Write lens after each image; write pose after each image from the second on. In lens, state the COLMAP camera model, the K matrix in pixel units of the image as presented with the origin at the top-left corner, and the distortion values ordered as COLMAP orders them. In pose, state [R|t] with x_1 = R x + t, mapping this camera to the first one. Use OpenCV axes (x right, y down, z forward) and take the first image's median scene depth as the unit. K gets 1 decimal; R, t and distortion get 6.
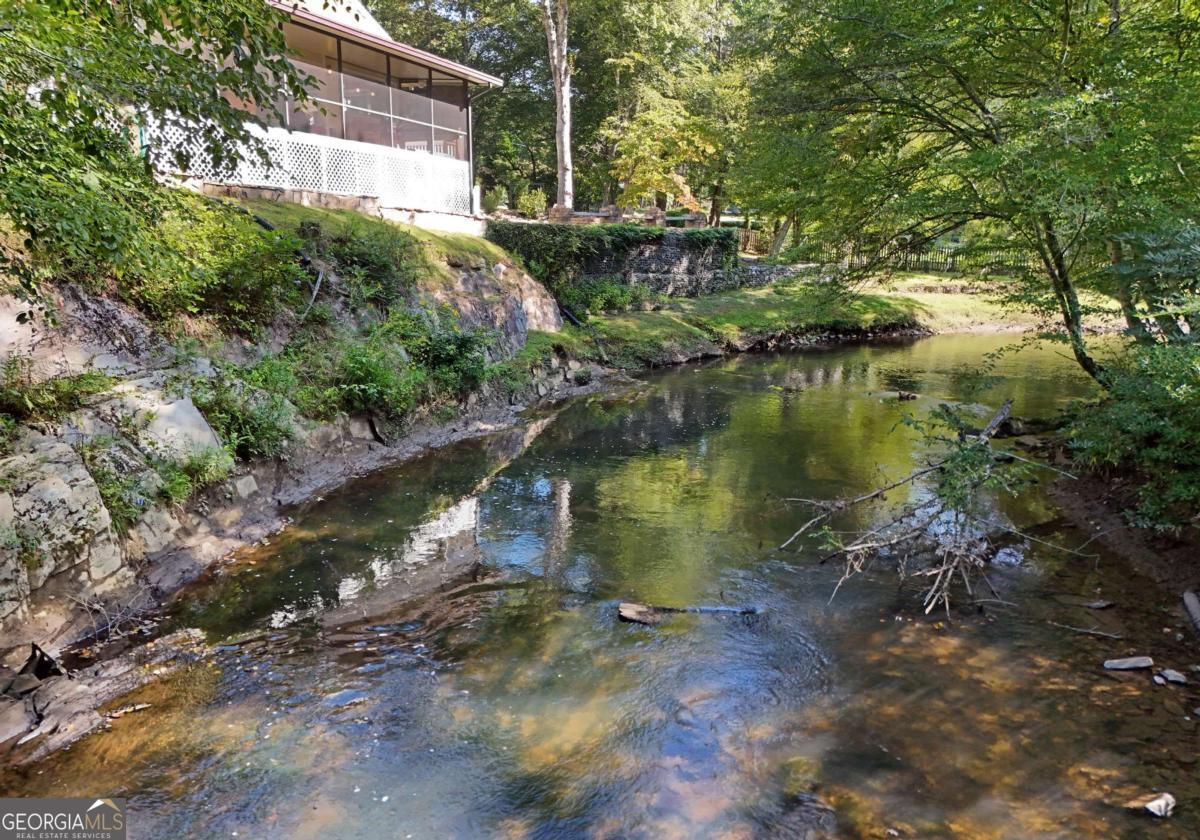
lens RADIAL K [[880.2, 0, 608.9], [0, 880.2, 407.6], [0, 0, 1]] dist [0.085711, -0.079216]
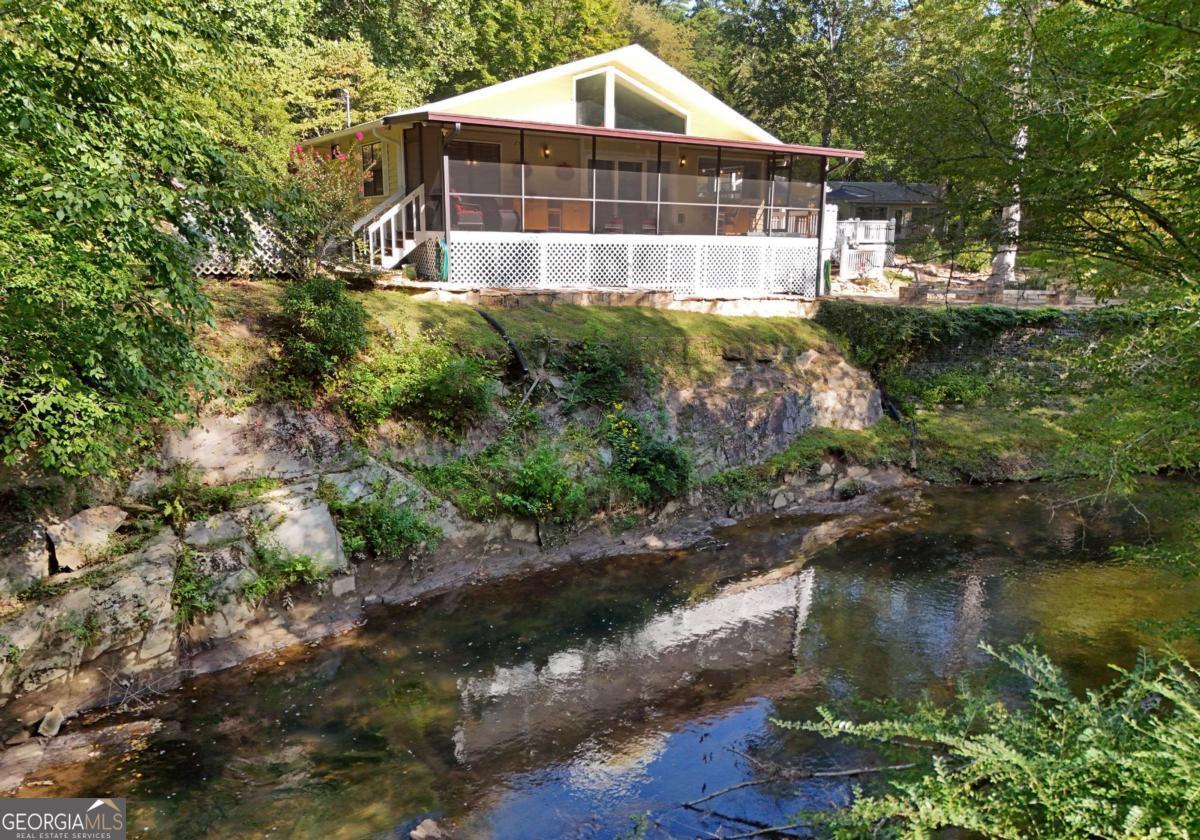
lens RADIAL K [[880.2, 0, 608.9], [0, 880.2, 407.6], [0, 0, 1]] dist [0.085711, -0.079216]
pose [[0.814242, 0.108965, -0.570208, 0.312004], [-0.113594, 0.993144, 0.027577, -0.128674], [0.569303, 0.042318, 0.821038, 0.116874]]
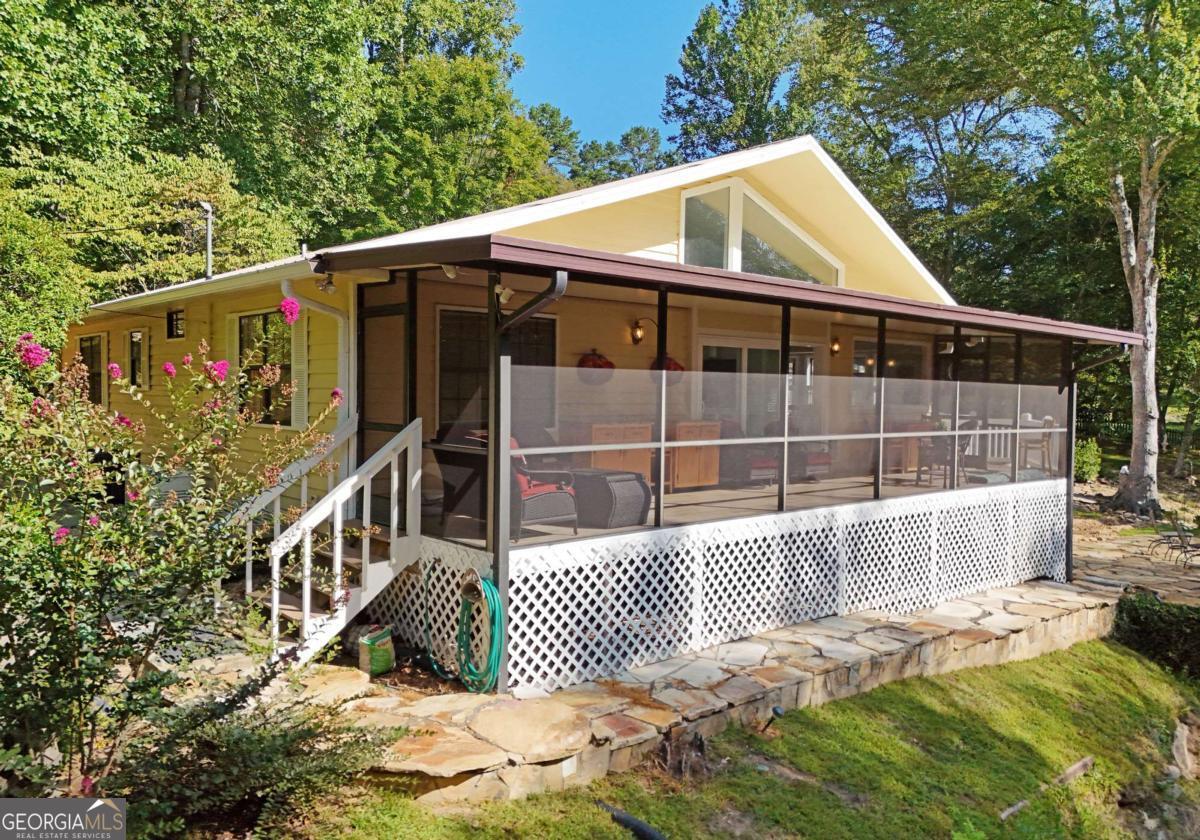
lens RADIAL K [[878.8, 0, 611.9], [0, 878.8, 417.4], [0, 0, 1]] dist [0.109270, -0.125803]
pose [[0.900806, 0.012660, -0.434037, -0.236182], [-0.084432, 0.985603, -0.146484, -0.285610], [0.425934, 0.168600, 0.888906, 0.516776]]
